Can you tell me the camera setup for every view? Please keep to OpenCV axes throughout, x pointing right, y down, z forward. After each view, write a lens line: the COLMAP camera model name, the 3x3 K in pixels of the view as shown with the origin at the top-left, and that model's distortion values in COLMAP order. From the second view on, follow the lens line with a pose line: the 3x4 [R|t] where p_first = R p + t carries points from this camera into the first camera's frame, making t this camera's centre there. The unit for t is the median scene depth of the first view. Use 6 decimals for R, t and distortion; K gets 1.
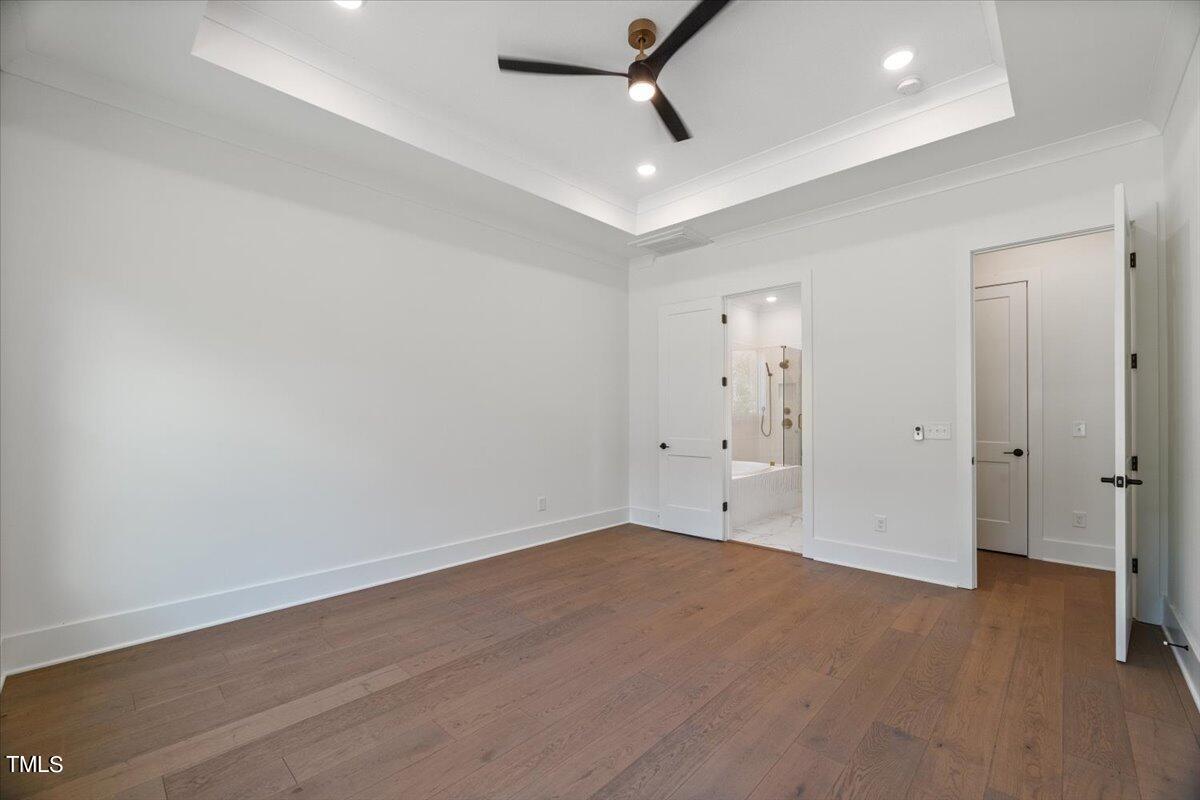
lens RADIAL K [[510.3, 0, 599.9], [0, 510.3, 407.3], [0, 0, 1]] dist [-0.001016, -0.000060]
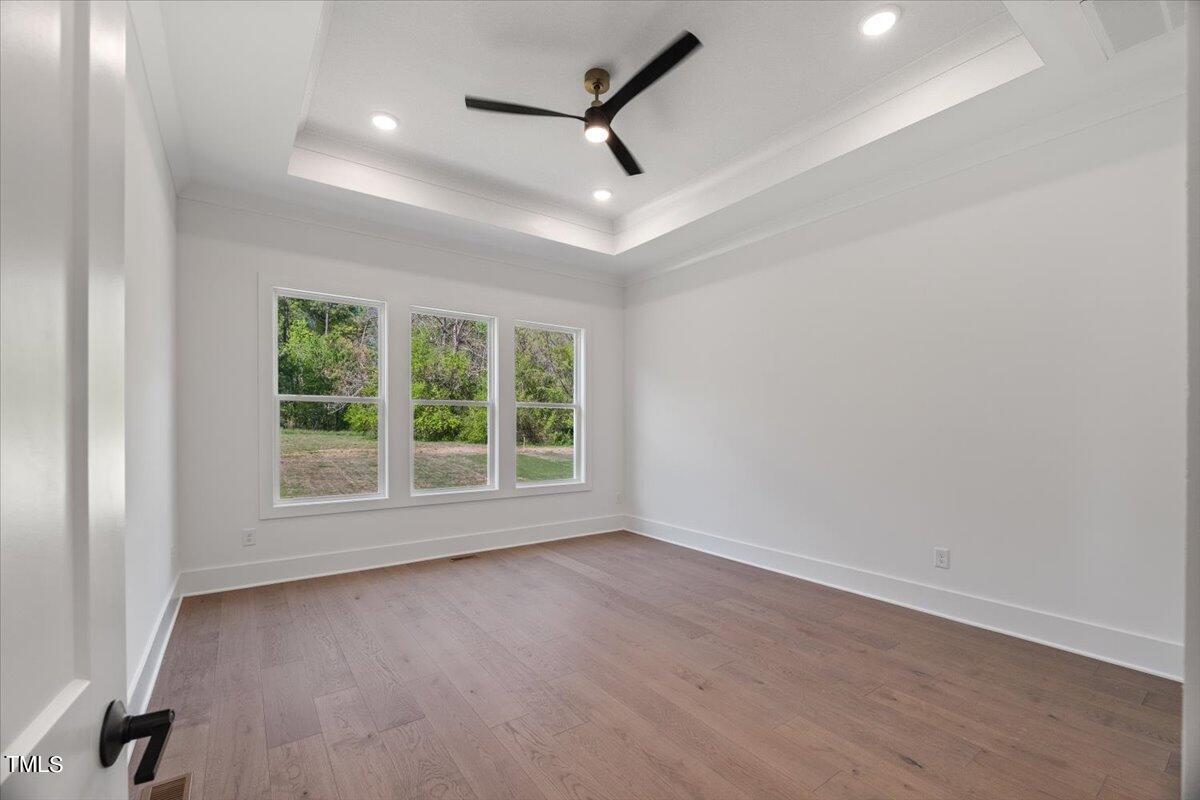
lens RADIAL K [[510.3, 0, 607.6], [0, 510.3, 426.2], [0, 0, 1]] dist [-0.001016, -0.000060]
pose [[-0.205731, -0.001469, -0.978607, 1.070893], [0.012428, 0.999914, -0.004113, 0.010669], [0.978530, -0.013008, -0.205695, 1.138448]]
